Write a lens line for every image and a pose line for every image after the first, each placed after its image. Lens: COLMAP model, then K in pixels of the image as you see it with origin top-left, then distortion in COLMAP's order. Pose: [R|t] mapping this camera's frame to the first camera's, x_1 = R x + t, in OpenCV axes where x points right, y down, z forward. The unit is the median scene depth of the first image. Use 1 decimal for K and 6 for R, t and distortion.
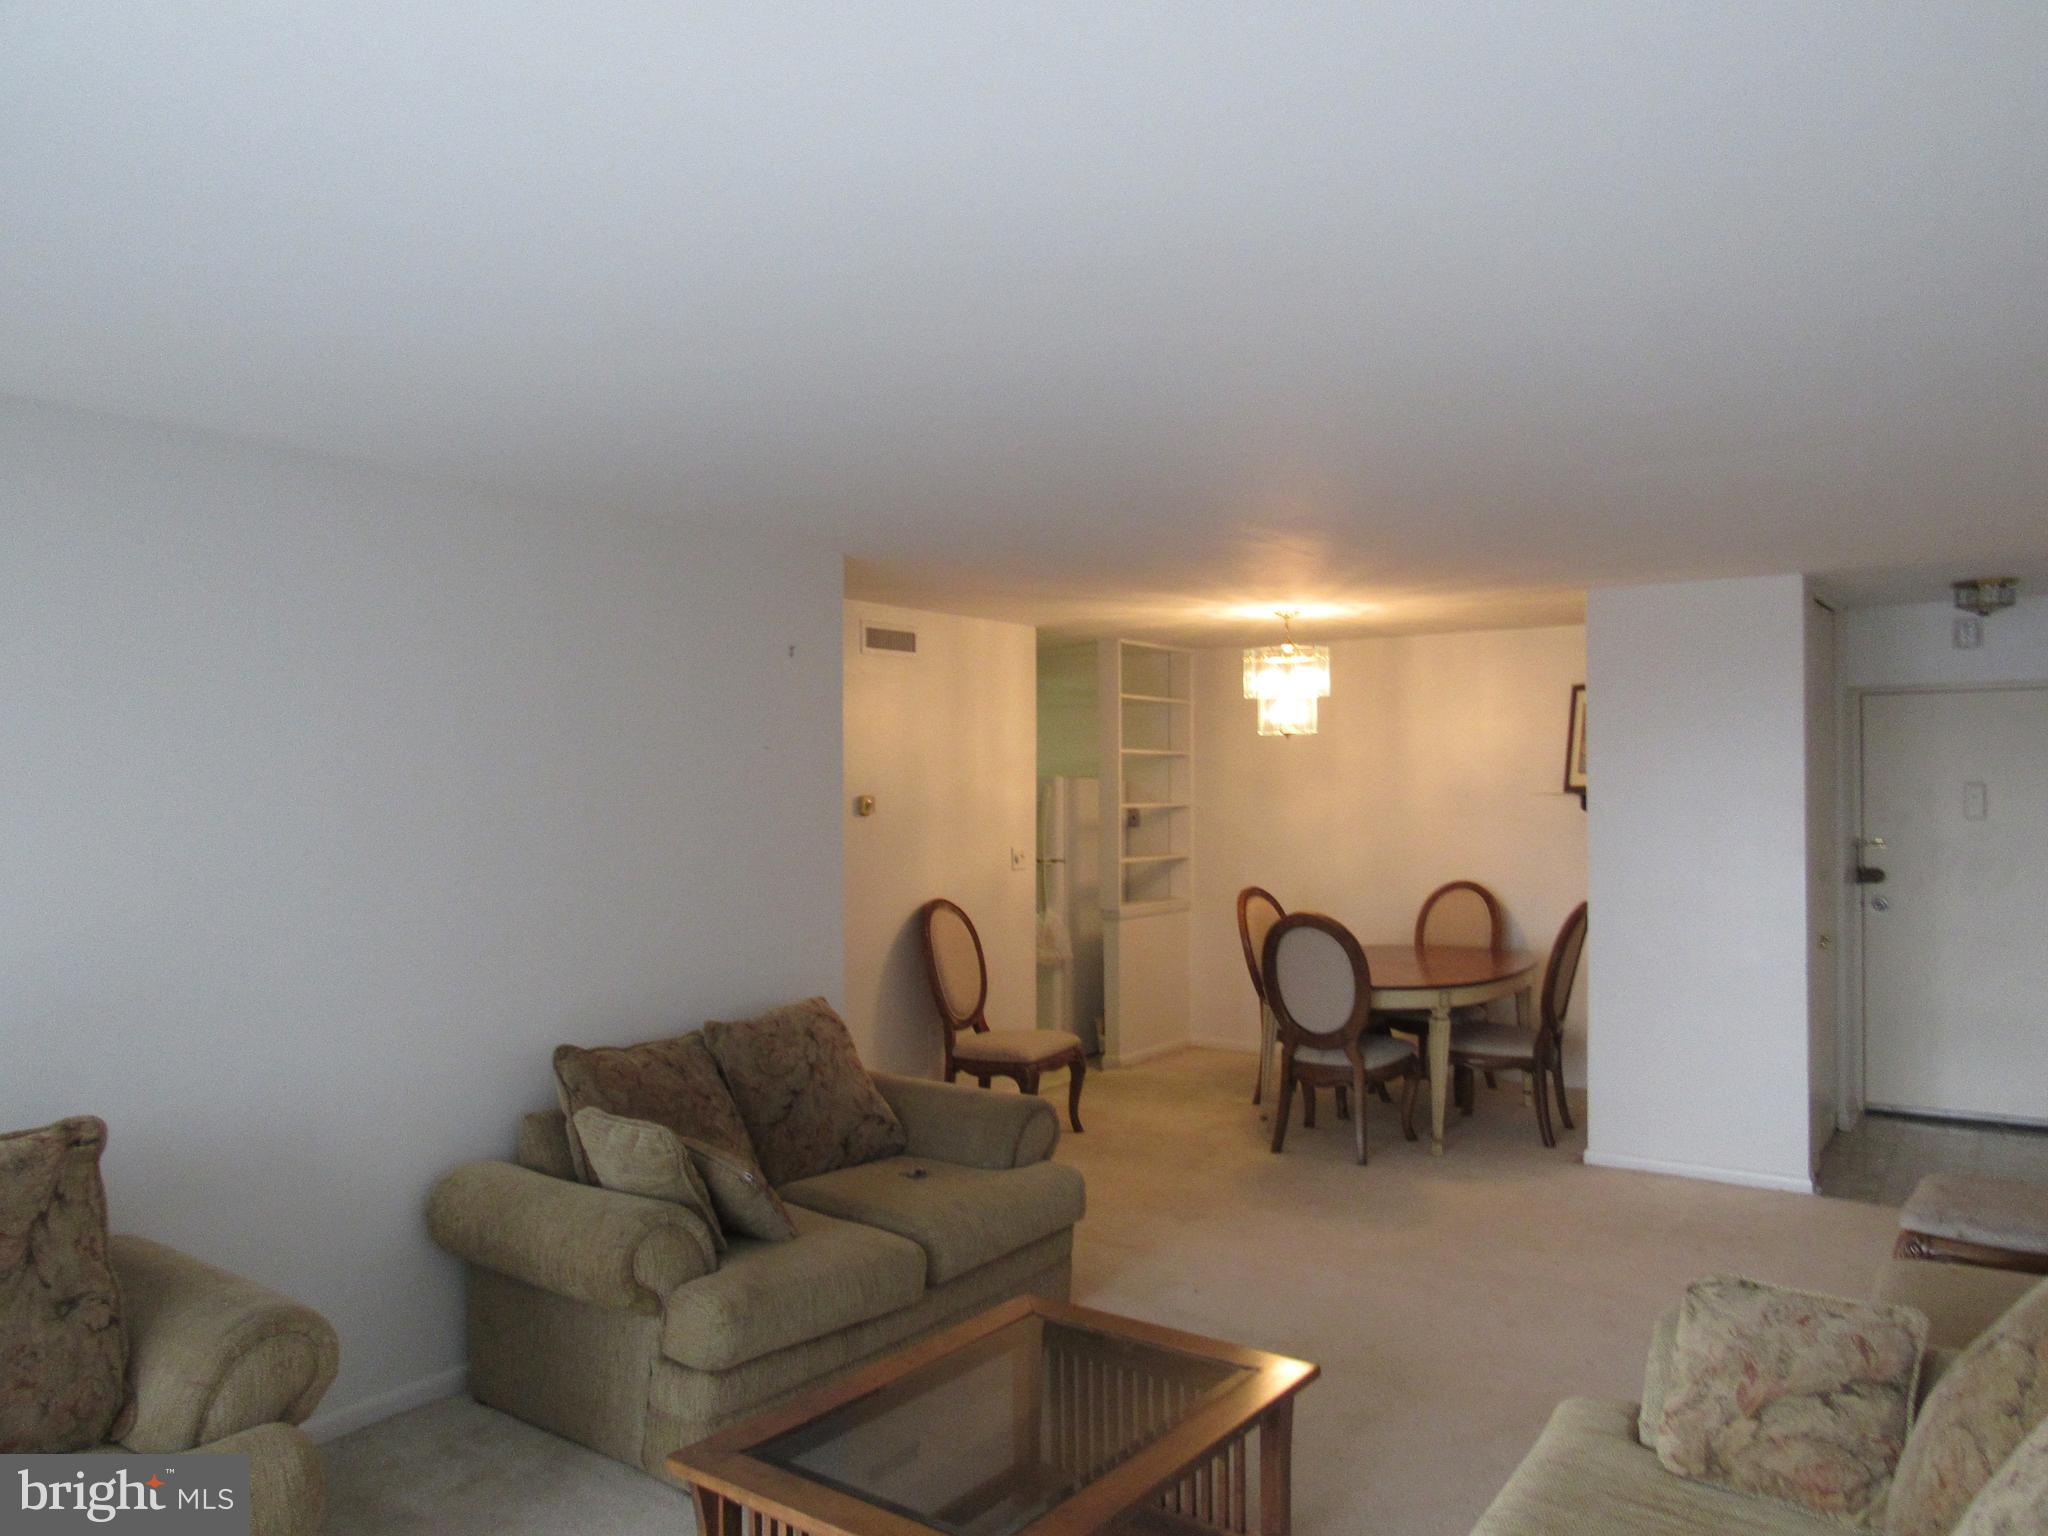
lens RADIAL K [[1467.5, 0, 1023.7], [0, 1467.5, 771.6], [0, 0, 1]] dist [-0.029746, 0.015404]
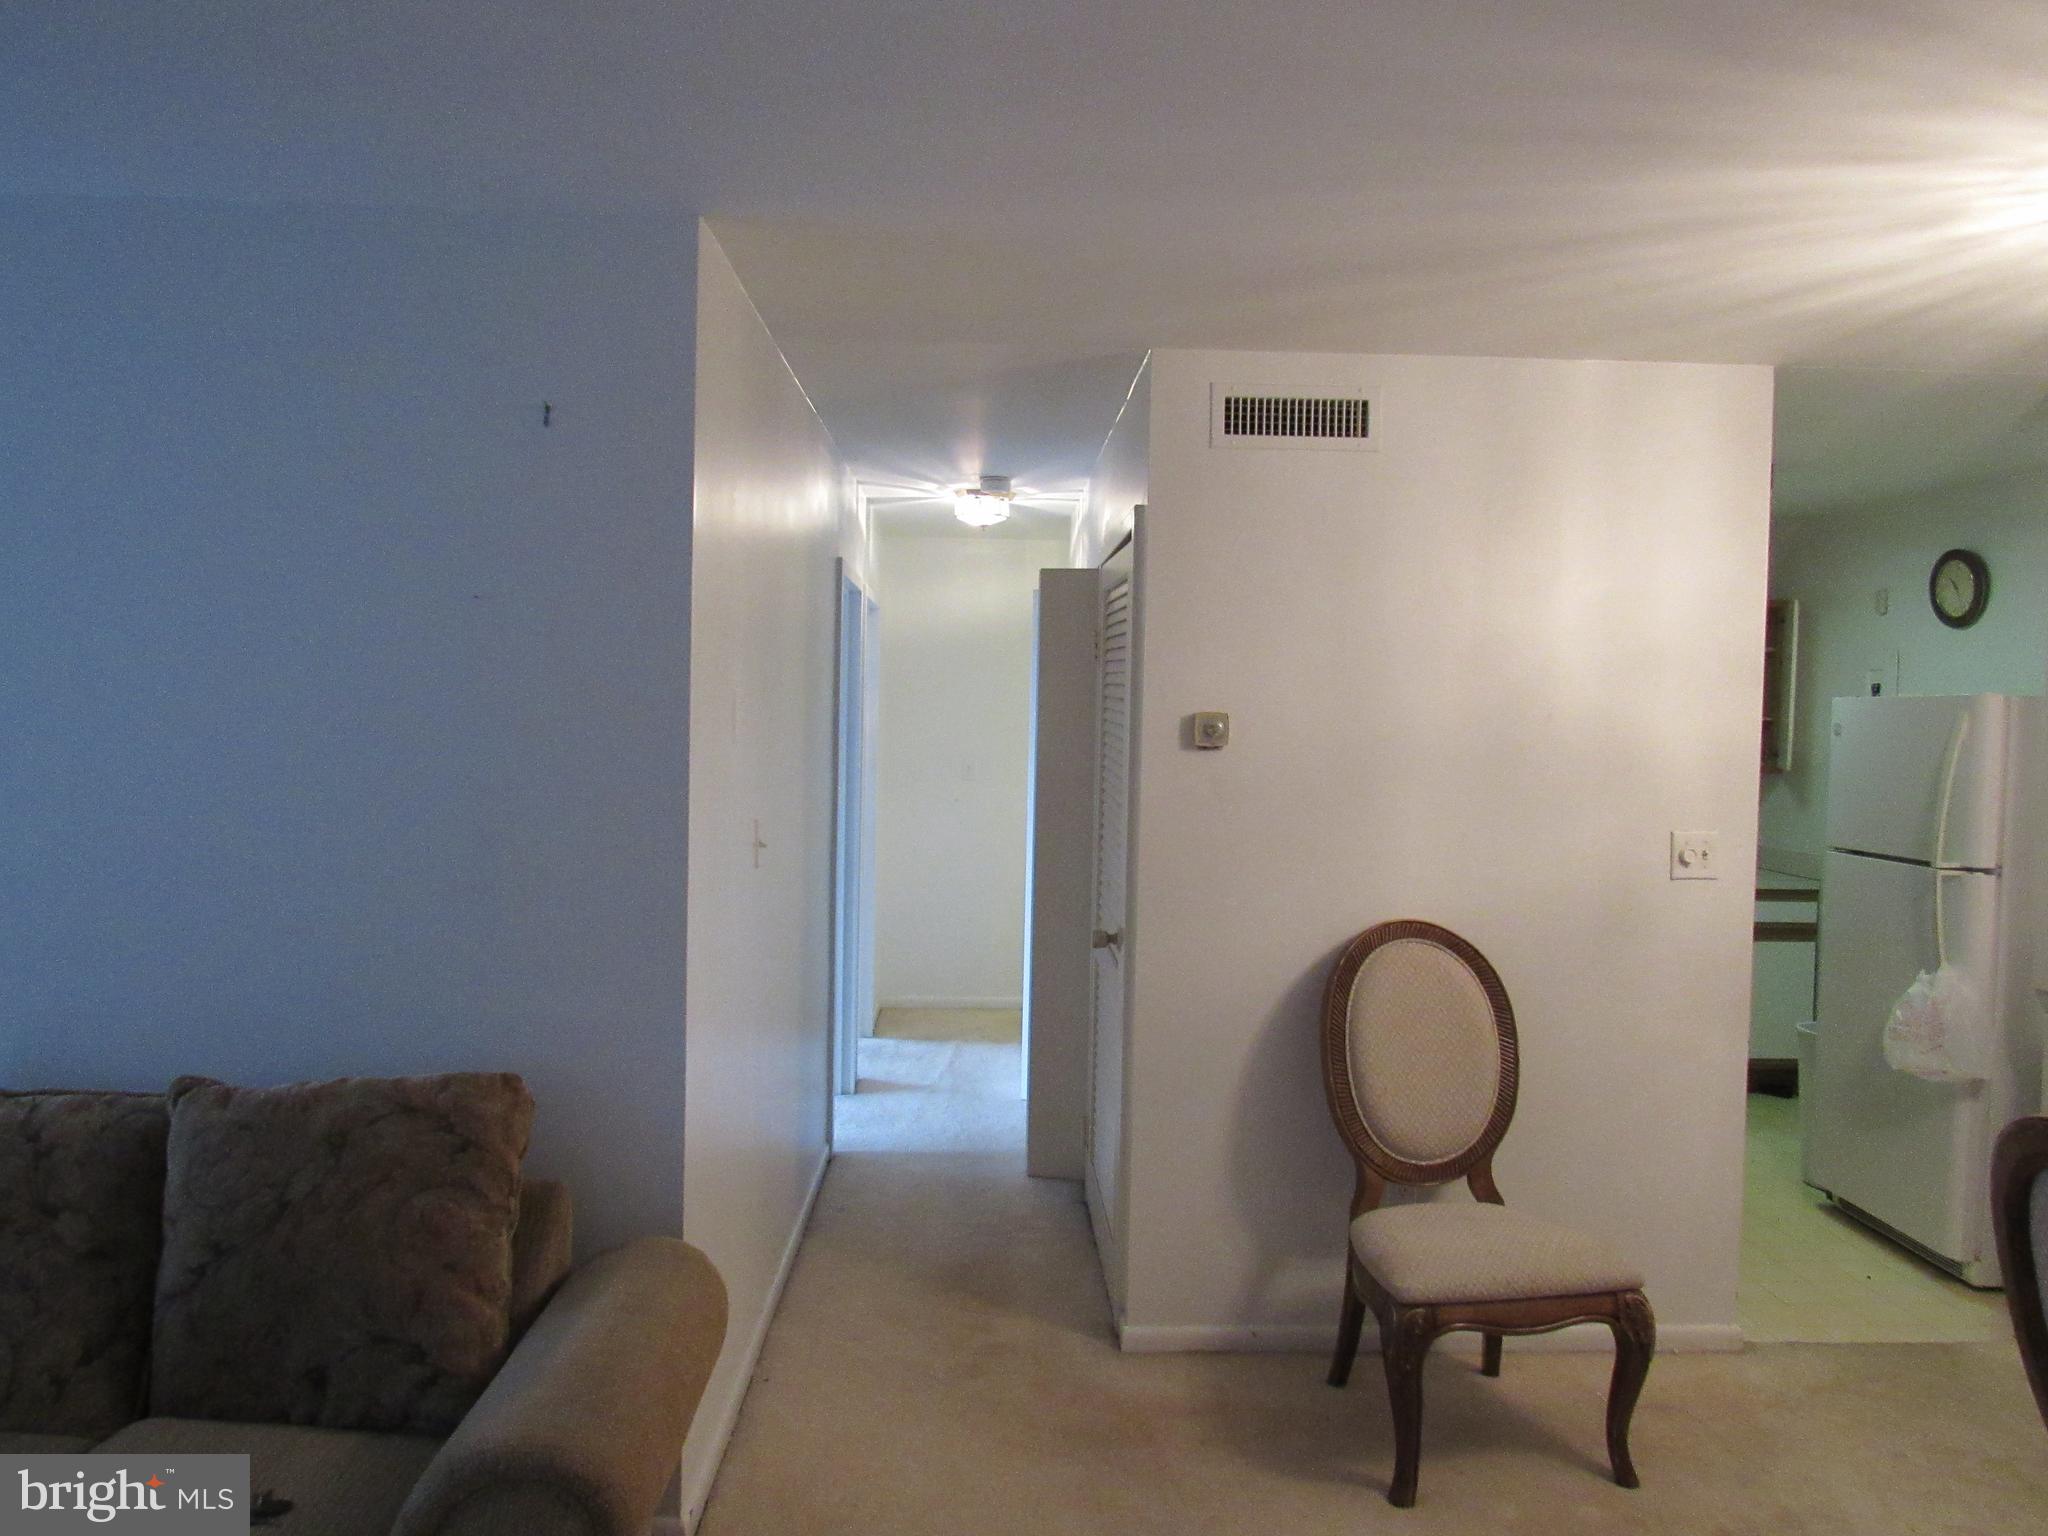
lens RADIAL K [[1501.0, 0, 1035.6], [0, 1501.0, 773.6], [0, 0, 1]] dist [-0.012759, 0.013785]
pose [[0.615075, 0.045649, -0.787146, 0.310306], [-0.011411, 0.998733, 0.049003, 0.012878], [0.788386, -0.021158, 0.614817, 0.661506]]
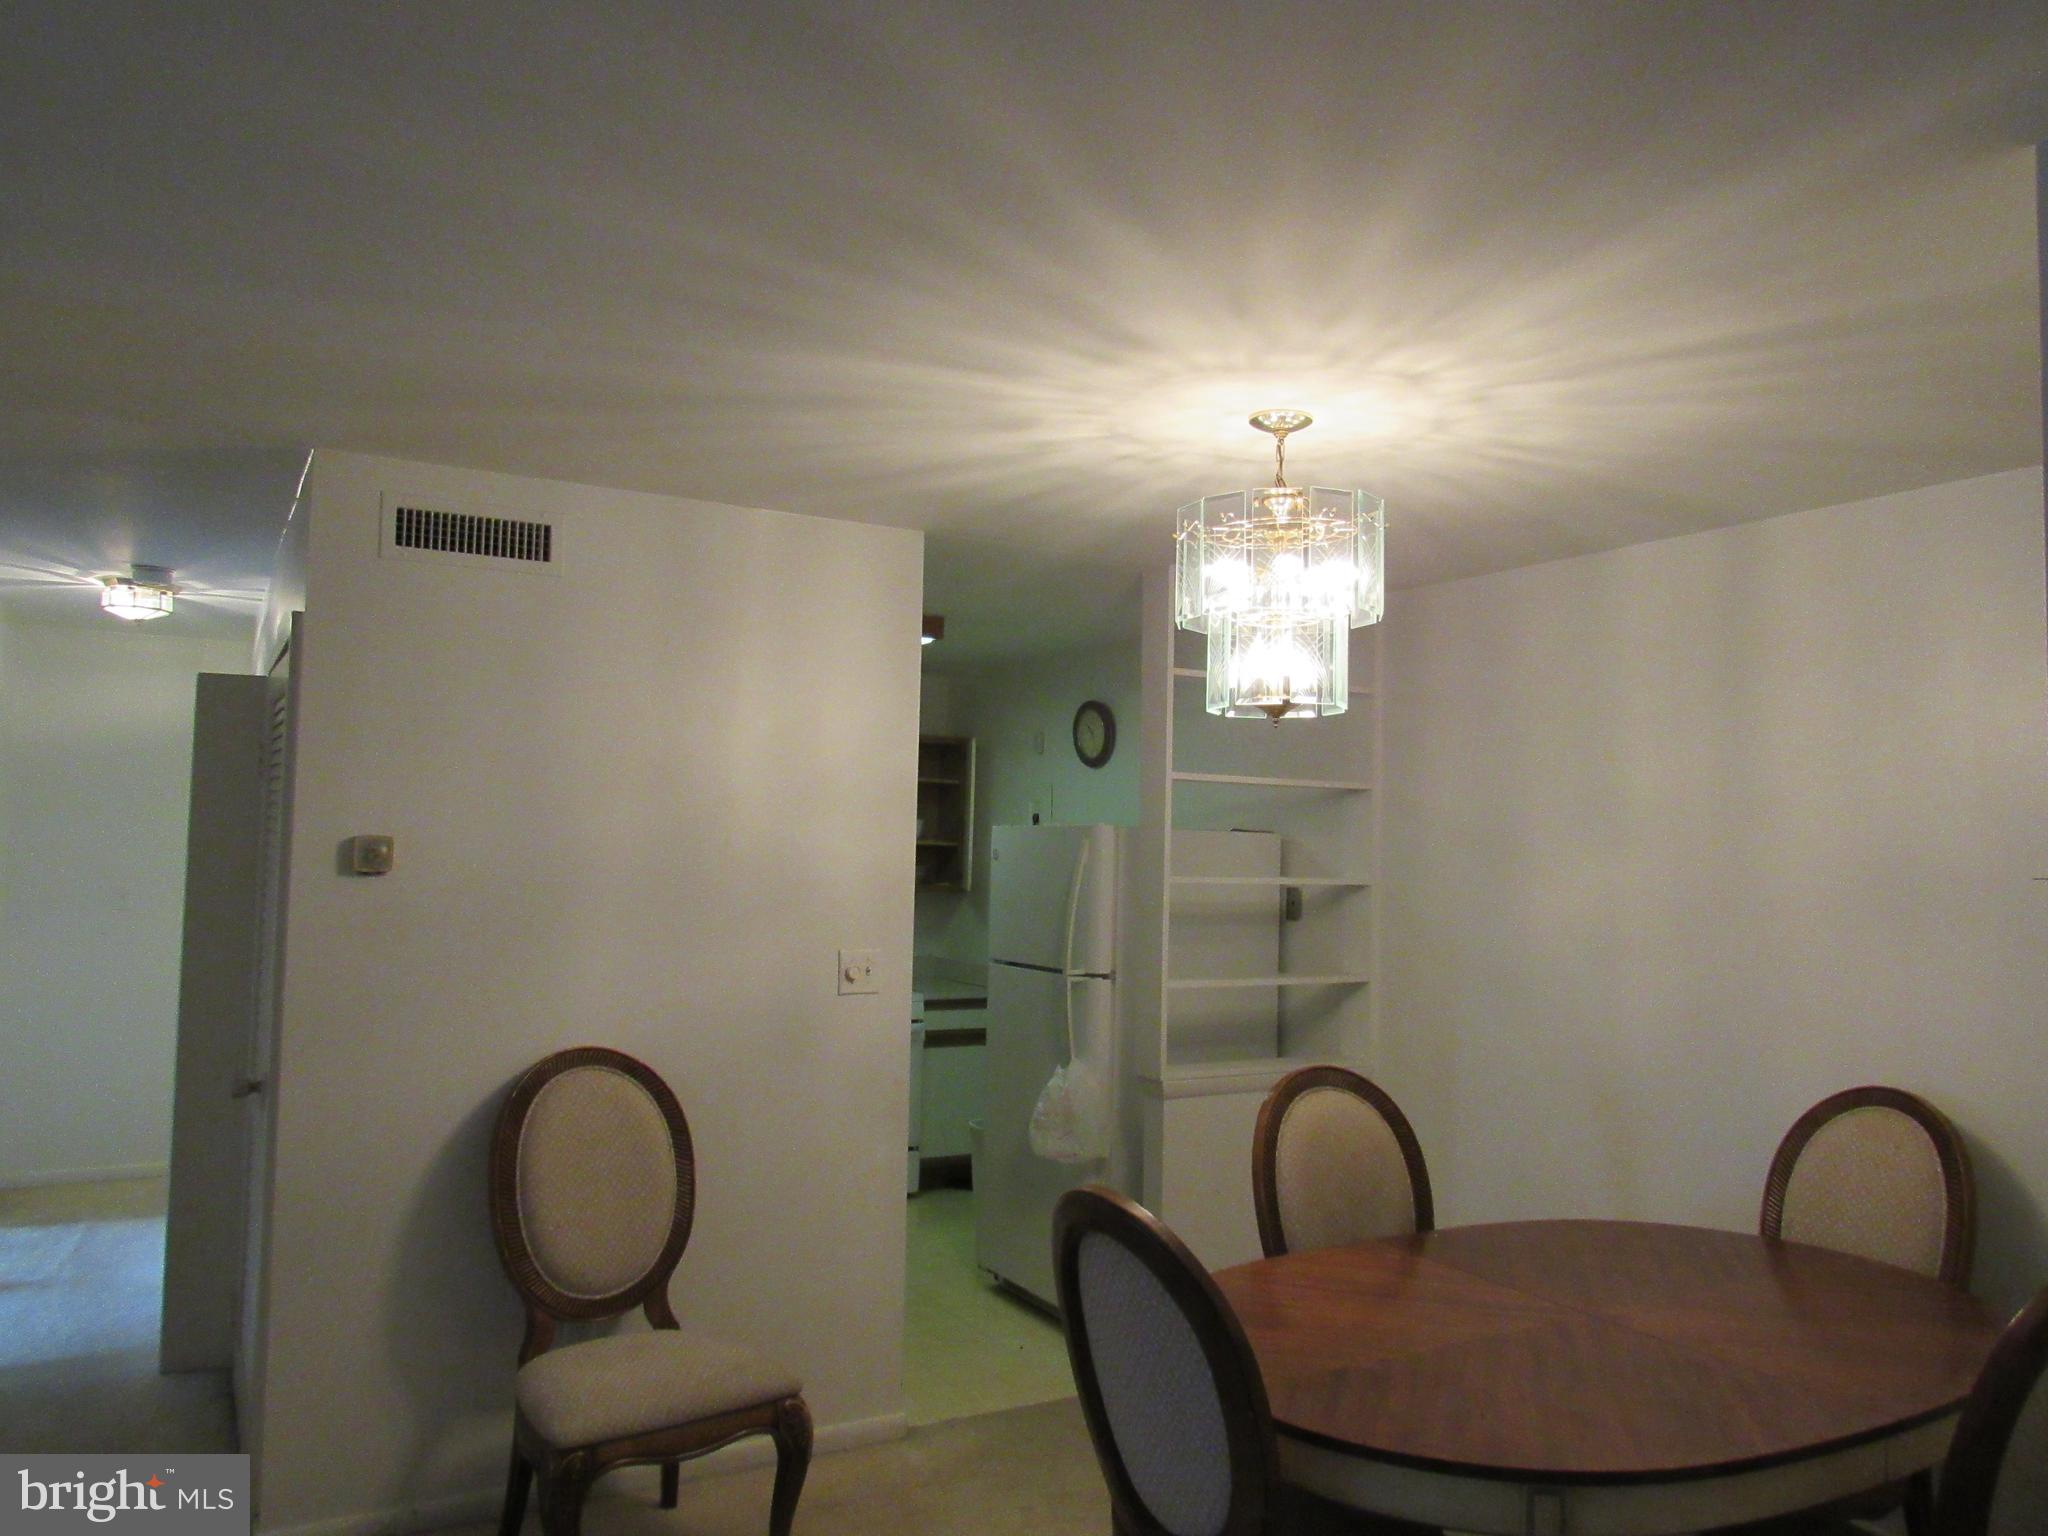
lens RADIAL K [[1501.0, 0, 1035.6], [0, 1501.0, 773.6], [0, 0, 1]] dist [-0.012759, 0.013785]
pose [[0.911324, 0.002506, -0.411681, 0.337671], [-0.021119, 0.998949, -0.040671, 0.011385], [0.411147, 0.045759, 0.910420, 0.675326]]
